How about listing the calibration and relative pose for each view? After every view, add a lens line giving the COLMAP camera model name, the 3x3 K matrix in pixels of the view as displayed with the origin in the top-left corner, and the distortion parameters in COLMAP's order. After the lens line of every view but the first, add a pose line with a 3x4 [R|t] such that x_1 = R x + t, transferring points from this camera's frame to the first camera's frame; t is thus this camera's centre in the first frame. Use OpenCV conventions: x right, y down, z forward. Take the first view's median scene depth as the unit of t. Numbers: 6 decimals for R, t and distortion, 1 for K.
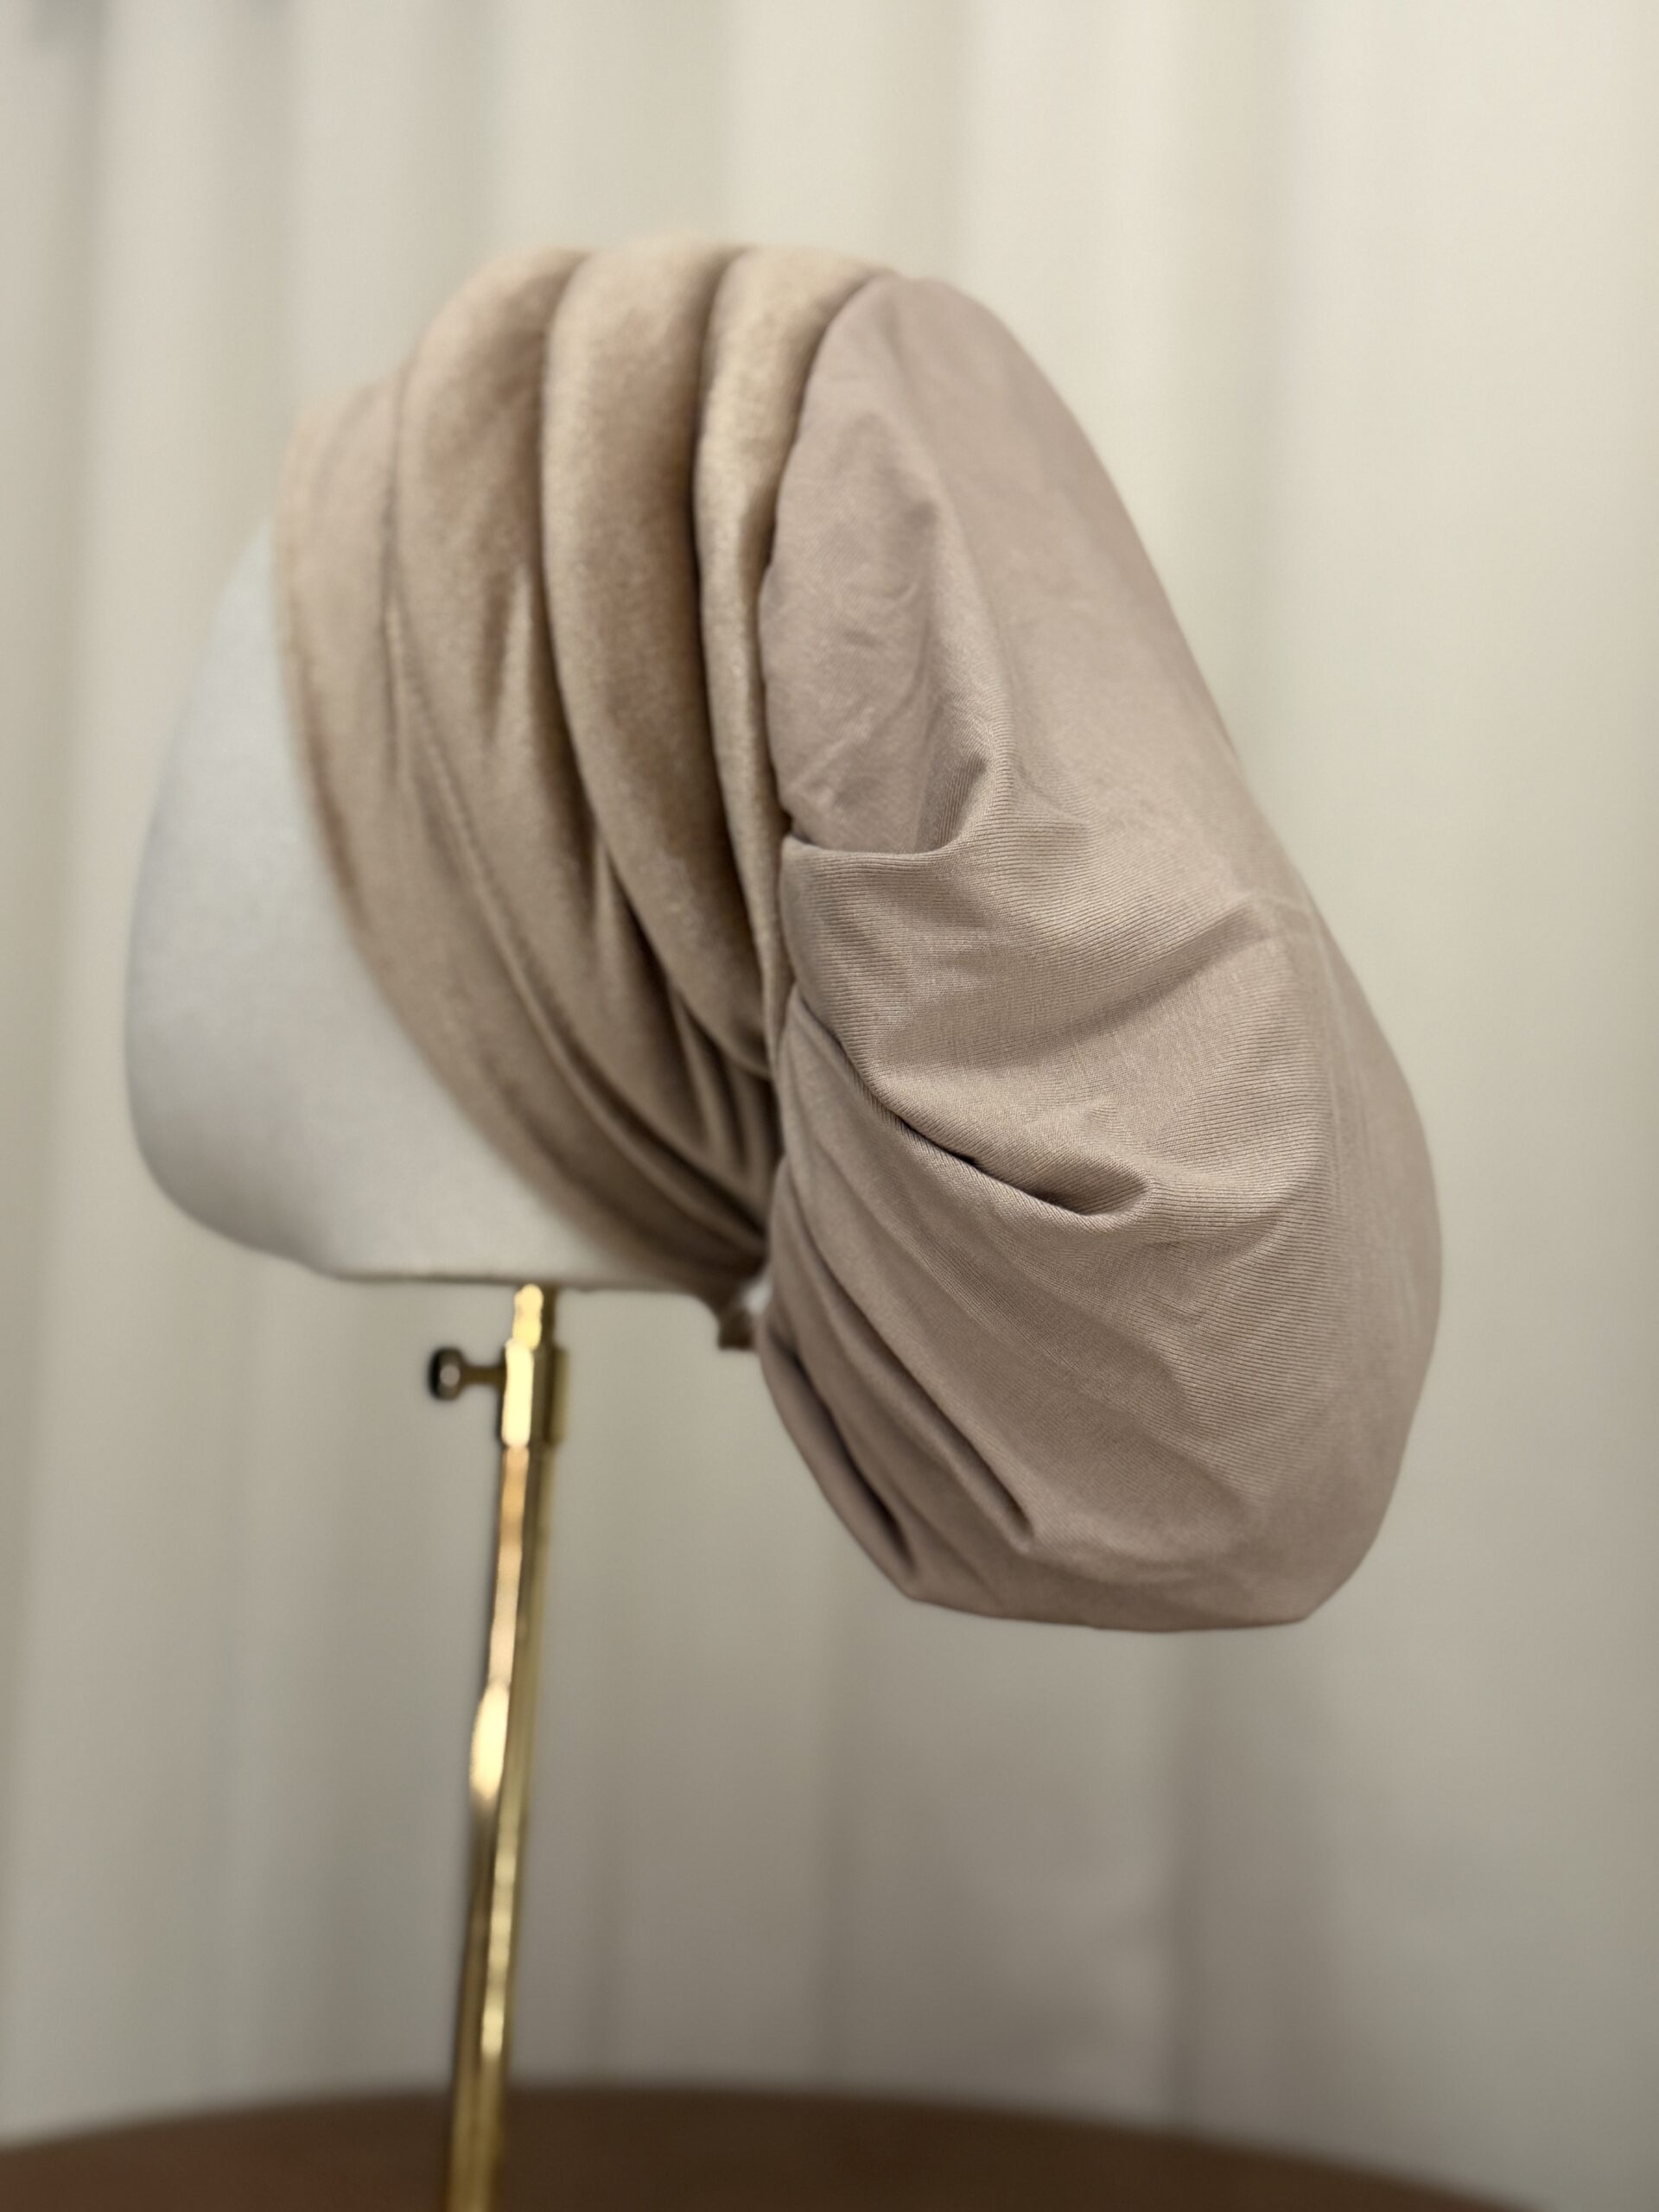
lens RADIAL K [[2606.7, 0, 829.5], [0, 2606.7, 1106.0], [0, 0, 1]] dist [0.179346, 0.003409]
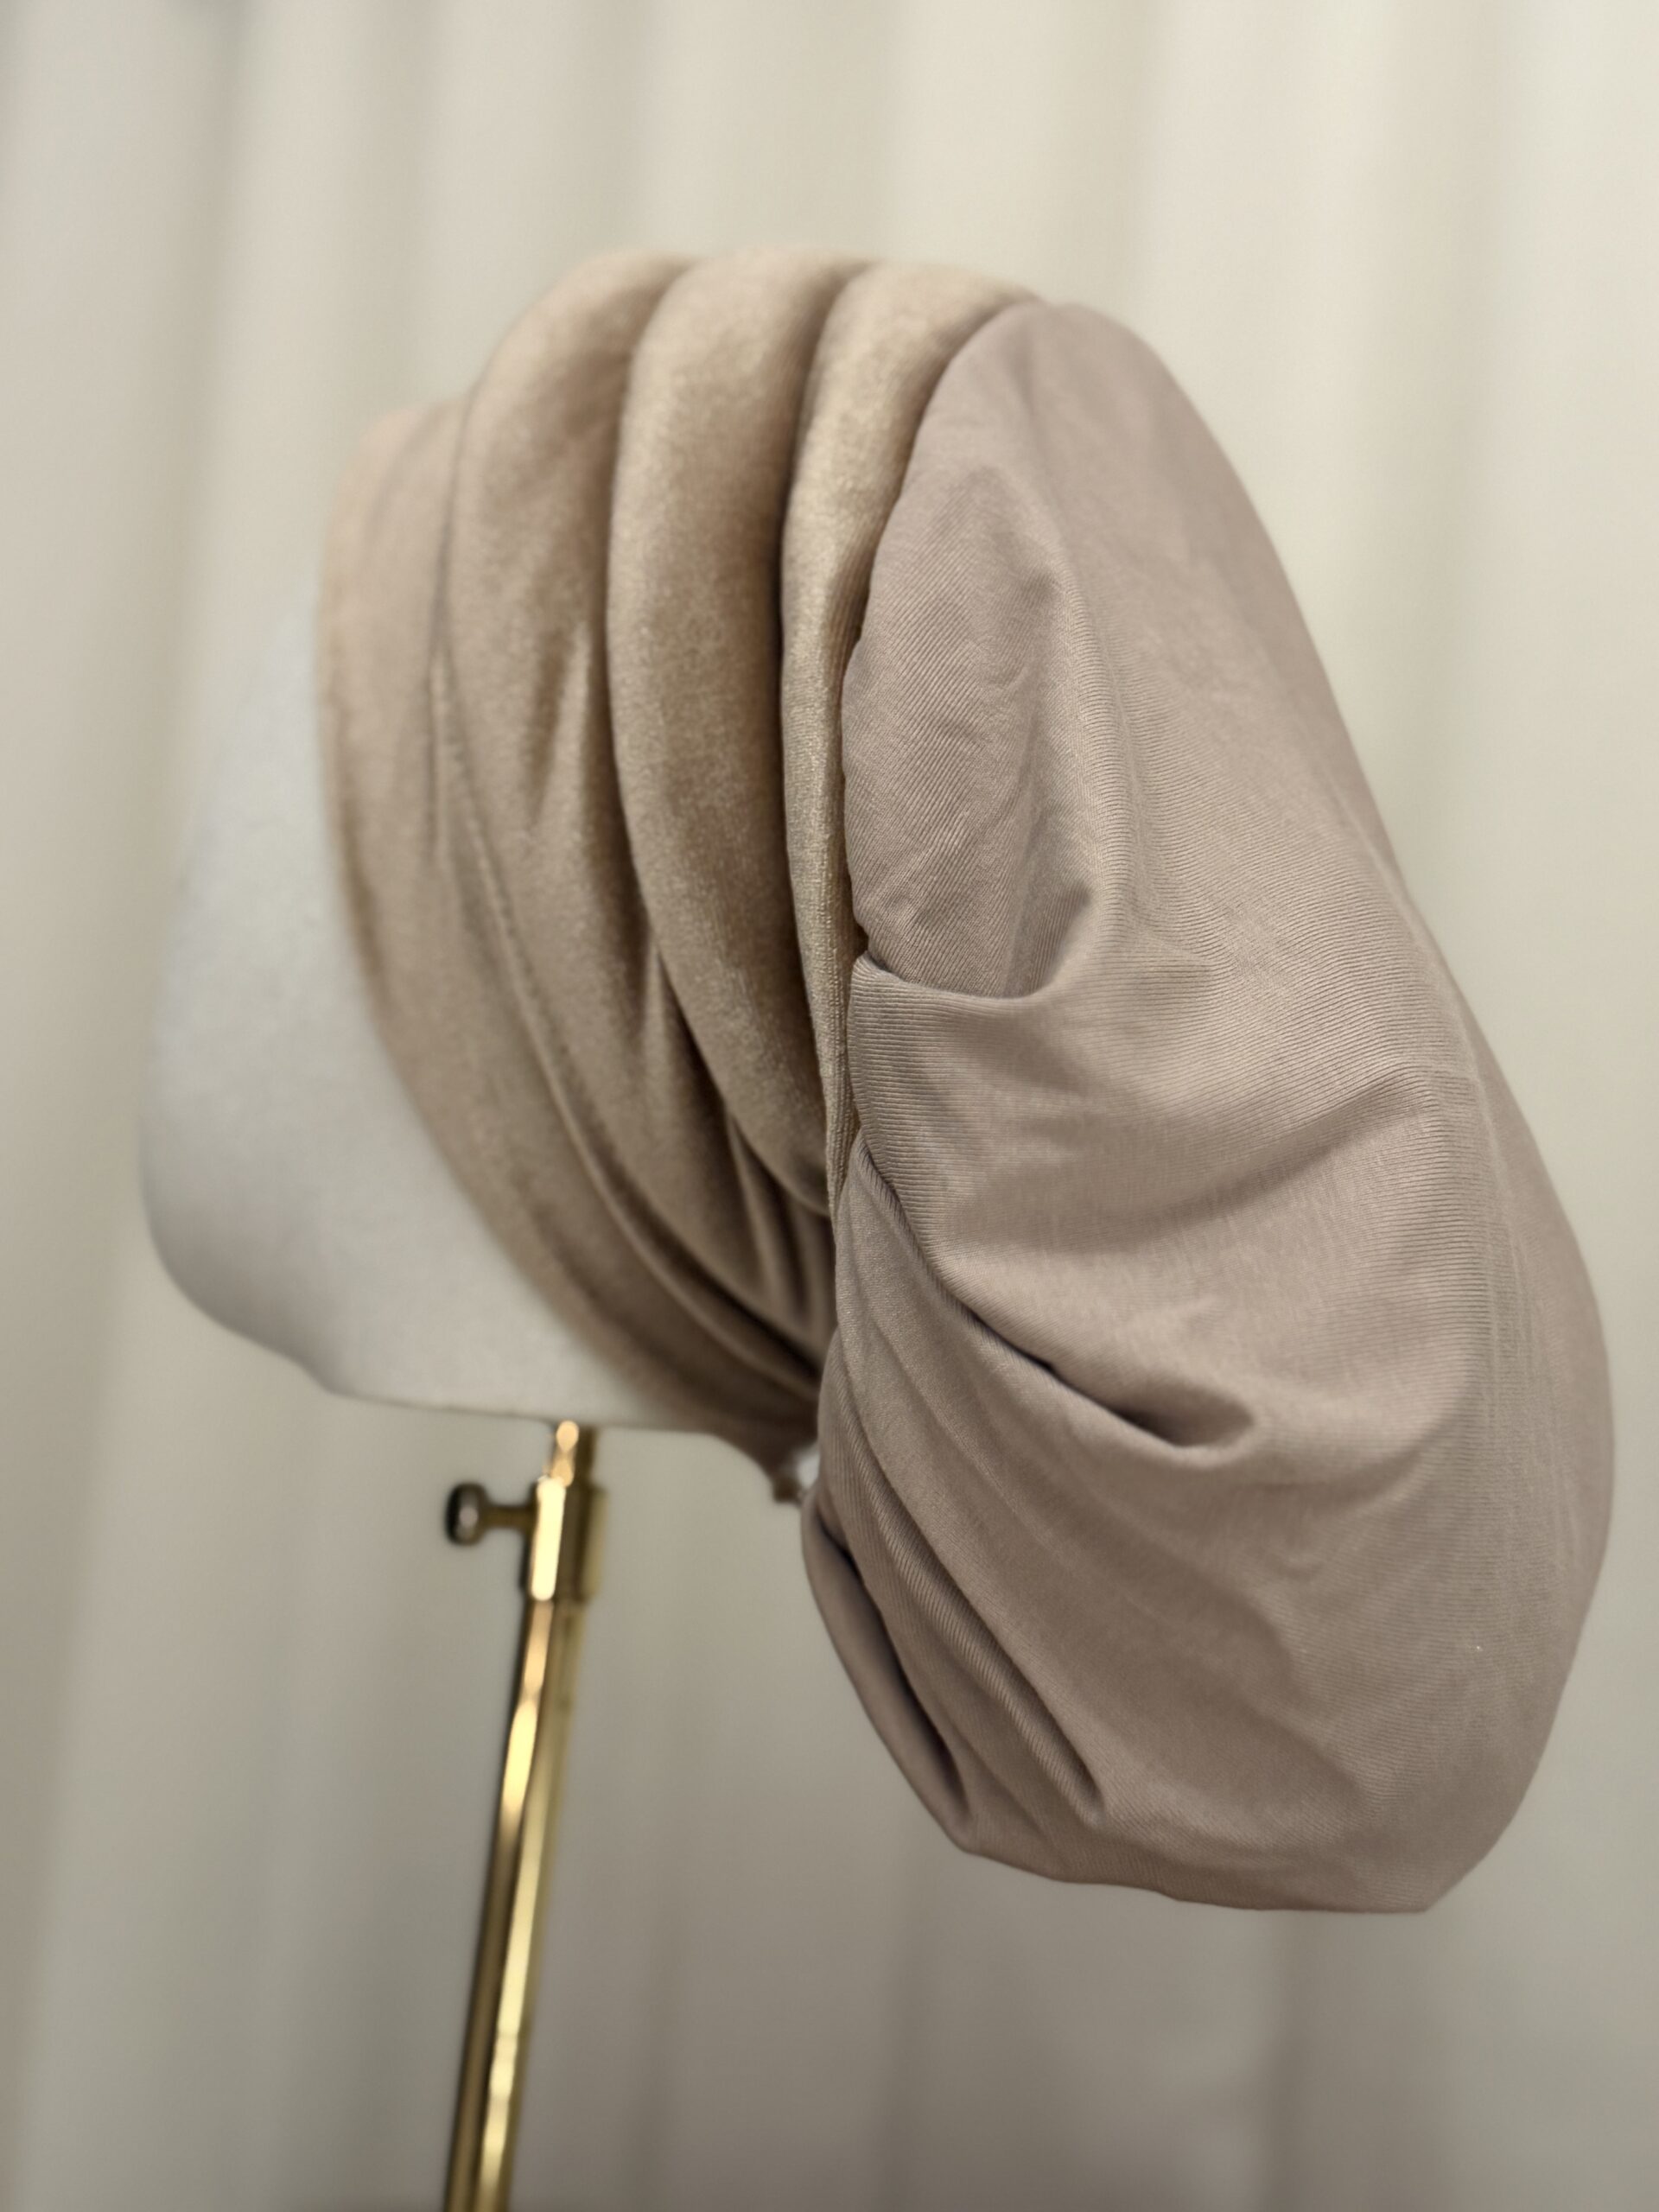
lens RADIAL K [[2606.7, 0, 829.5], [0, 2606.7, 1106.0], [0, 0, 1]] dist [0.179346, 0.003409]
pose [[0.996765, 0.053926, -0.059594, 0.027113], [-0.053575, 0.998536, 0.007460, -0.059155], [0.059909, -0.004243, 0.998195, 0.141553]]
